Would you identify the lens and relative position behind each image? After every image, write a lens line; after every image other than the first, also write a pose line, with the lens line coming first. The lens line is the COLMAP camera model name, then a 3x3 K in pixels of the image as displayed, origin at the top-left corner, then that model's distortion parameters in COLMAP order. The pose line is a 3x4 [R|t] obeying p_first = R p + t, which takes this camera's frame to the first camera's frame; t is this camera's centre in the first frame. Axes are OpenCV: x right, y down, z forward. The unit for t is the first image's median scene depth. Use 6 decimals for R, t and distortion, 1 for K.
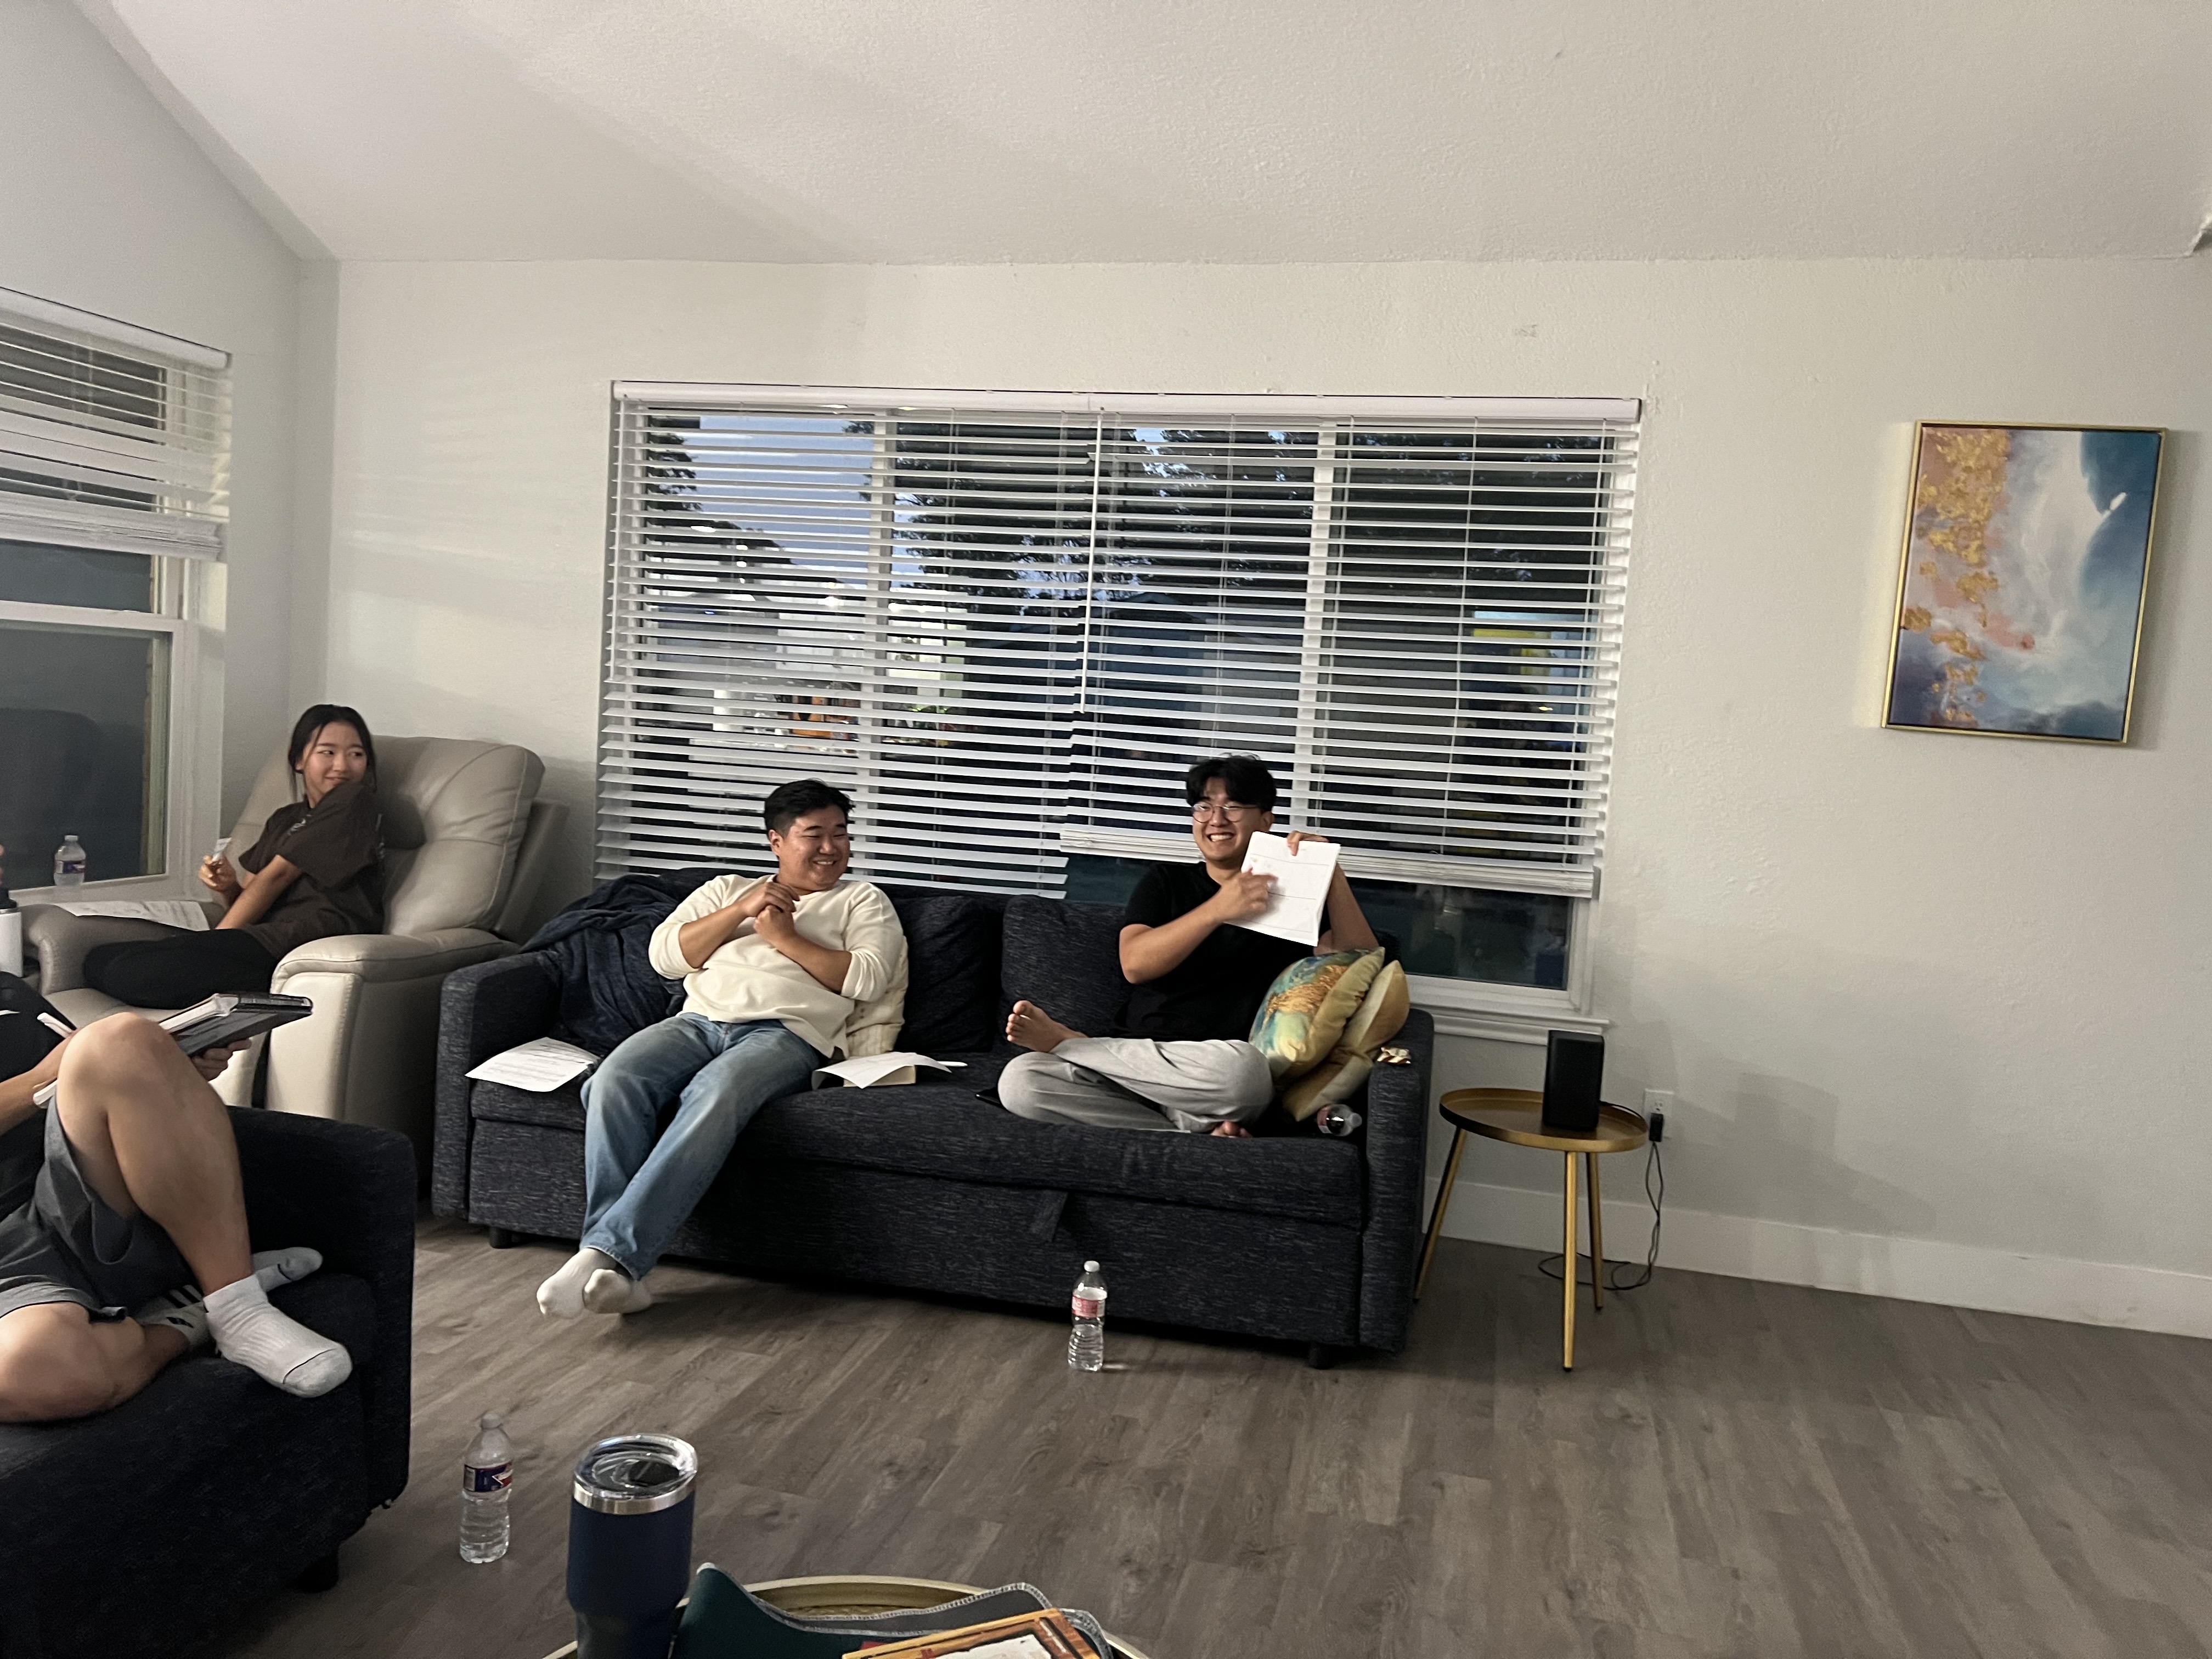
lens RADIAL K [[1677.1, 0, 1106.0], [0, 1677.1, 829.5], [0, 0, 1]] dist [0.029237, -0.000098]
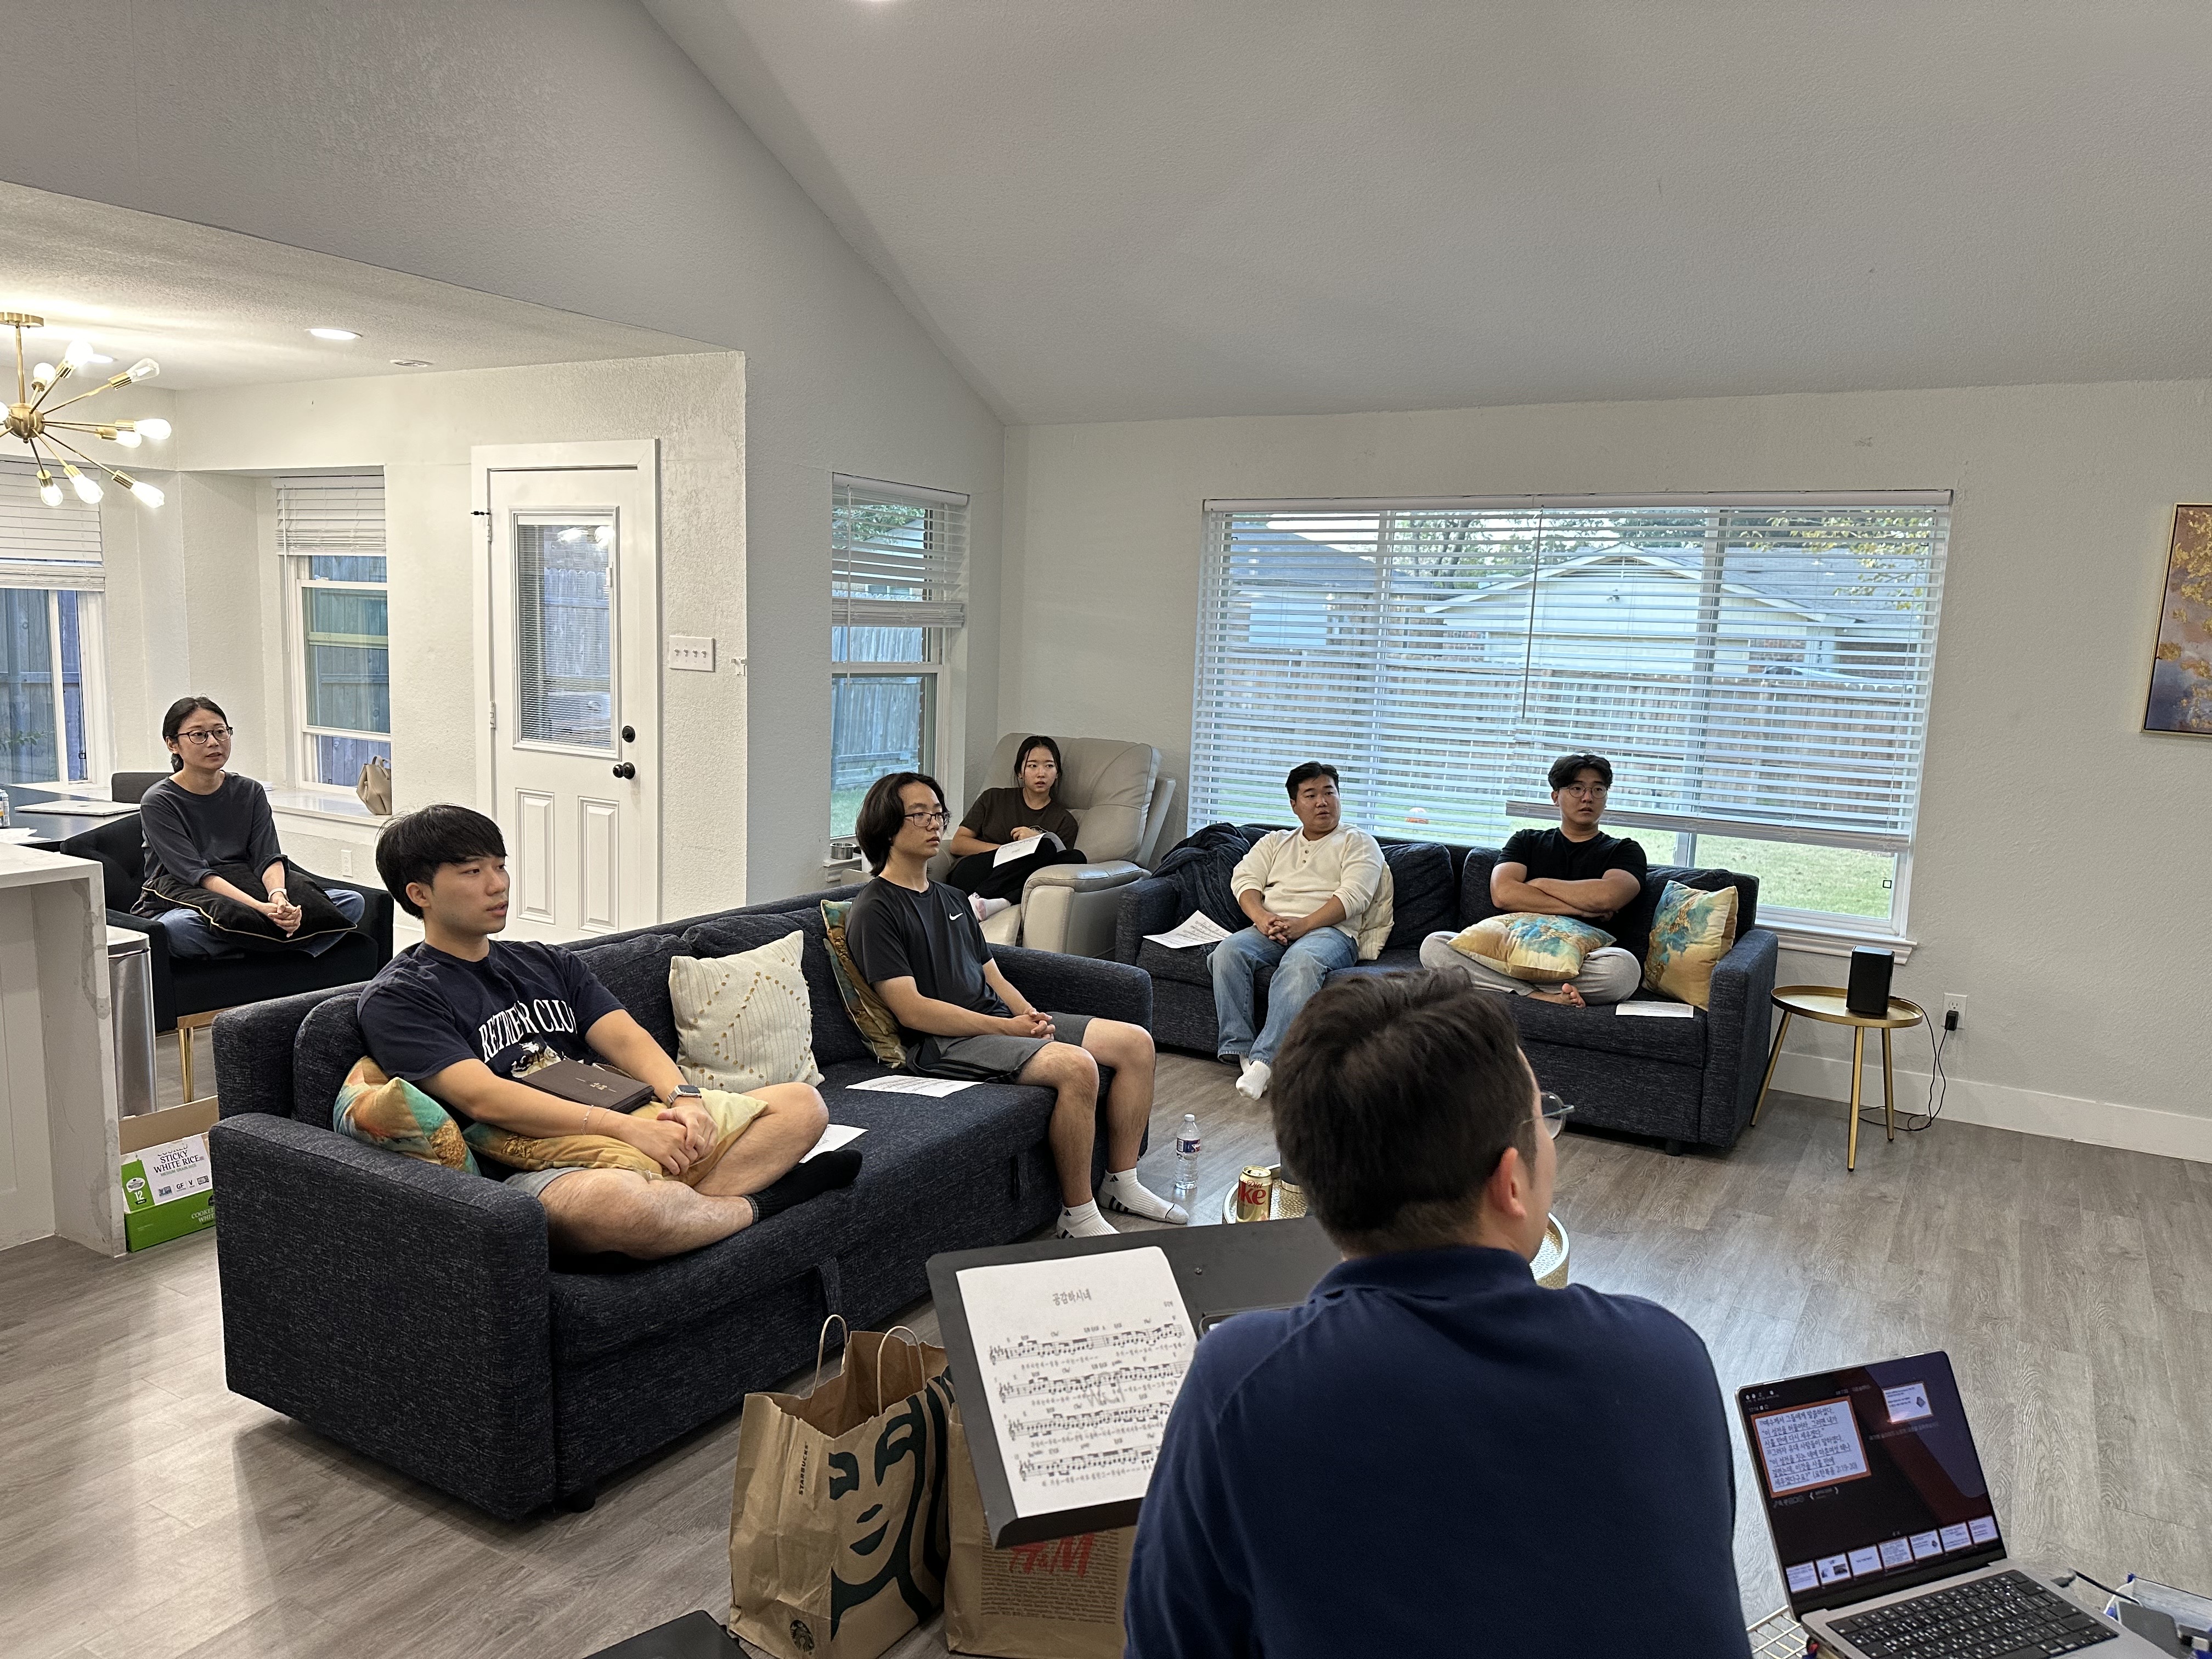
lens RADIAL K [[1562.2, 0, 1106.0], [0, 1562.2, 829.5], [0, 0, 1]] dist [0.179594, -0.248214]
pose [[0.958490, 0.011960, -0.284876, 0.040742], [0.000741, 0.999012, 0.044436, -0.046833], [0.285126, -0.042803, 0.957534, -0.543752]]
